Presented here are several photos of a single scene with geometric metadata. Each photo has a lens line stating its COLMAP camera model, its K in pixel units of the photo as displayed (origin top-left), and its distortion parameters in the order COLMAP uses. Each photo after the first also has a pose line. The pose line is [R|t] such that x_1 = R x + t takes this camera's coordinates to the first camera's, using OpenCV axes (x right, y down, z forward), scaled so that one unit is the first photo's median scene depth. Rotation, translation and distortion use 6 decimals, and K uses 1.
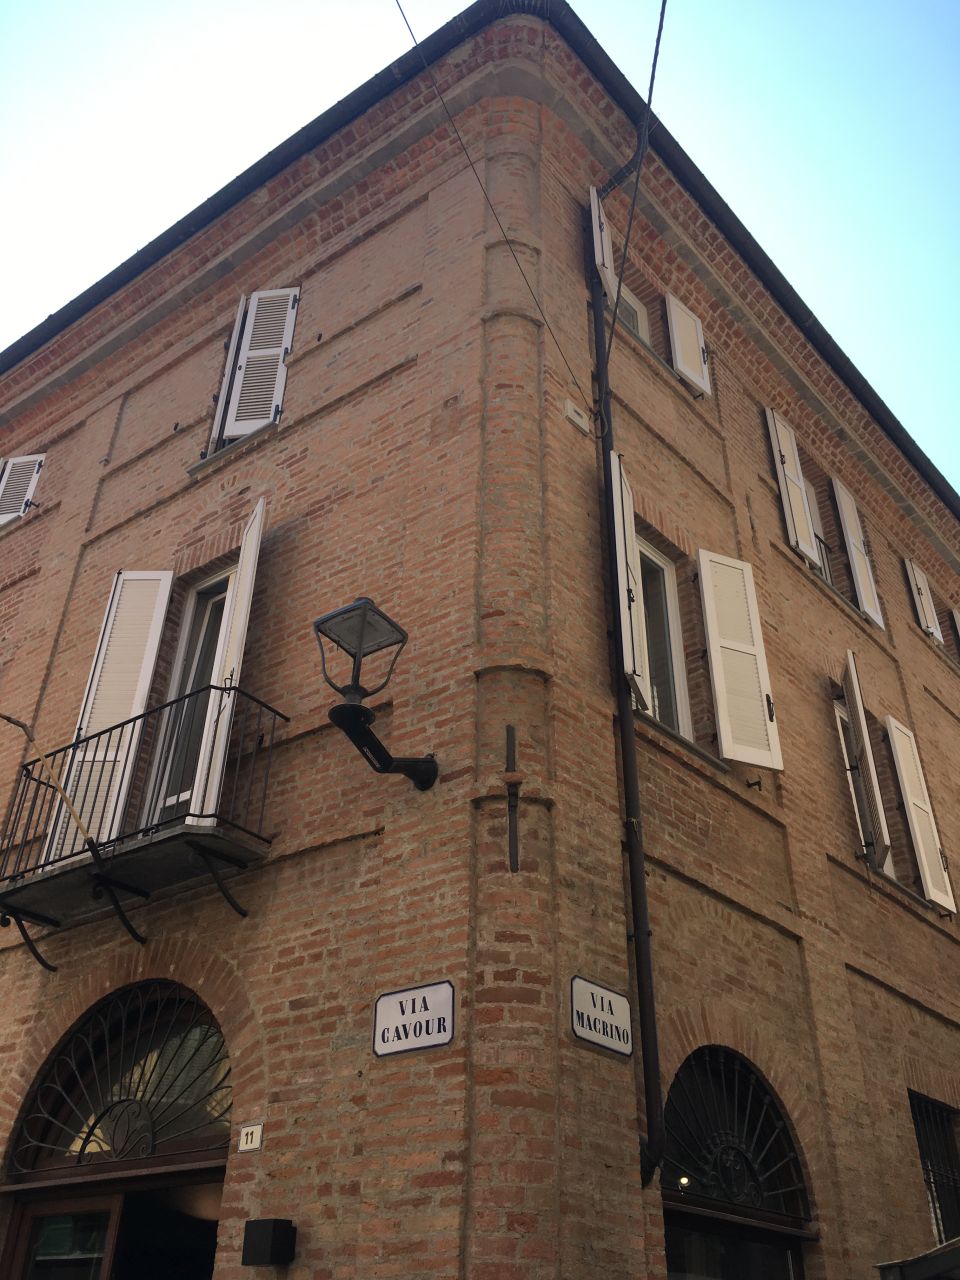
lens RADIAL K [[1095.9, 0, 480.0], [0, 1095.9, 640.0], [0, 0, 1]] dist [0.001338, 0.000813]
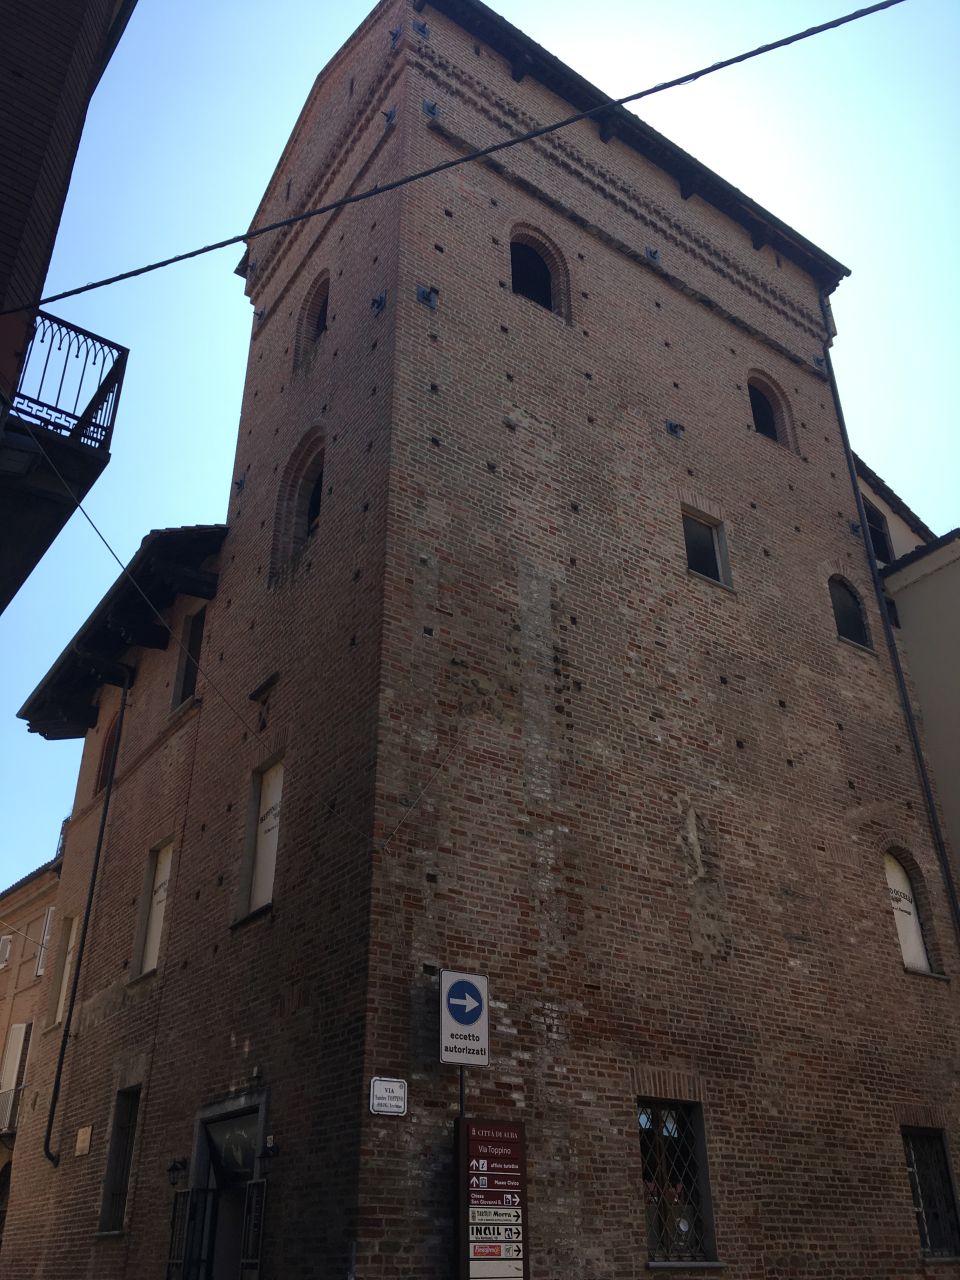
lens RADIAL K [[1095.9, 0, 480.0], [0, 1095.9, 640.0], [0, 0, 1]] dist [0.001338, 0.000813]
pose [[0.967541, -0.143749, -0.207848, 1.557907], [0.159294, 0.985406, 0.060008, -0.966726], [0.196188, -0.091169, 0.976319, -1.531013]]
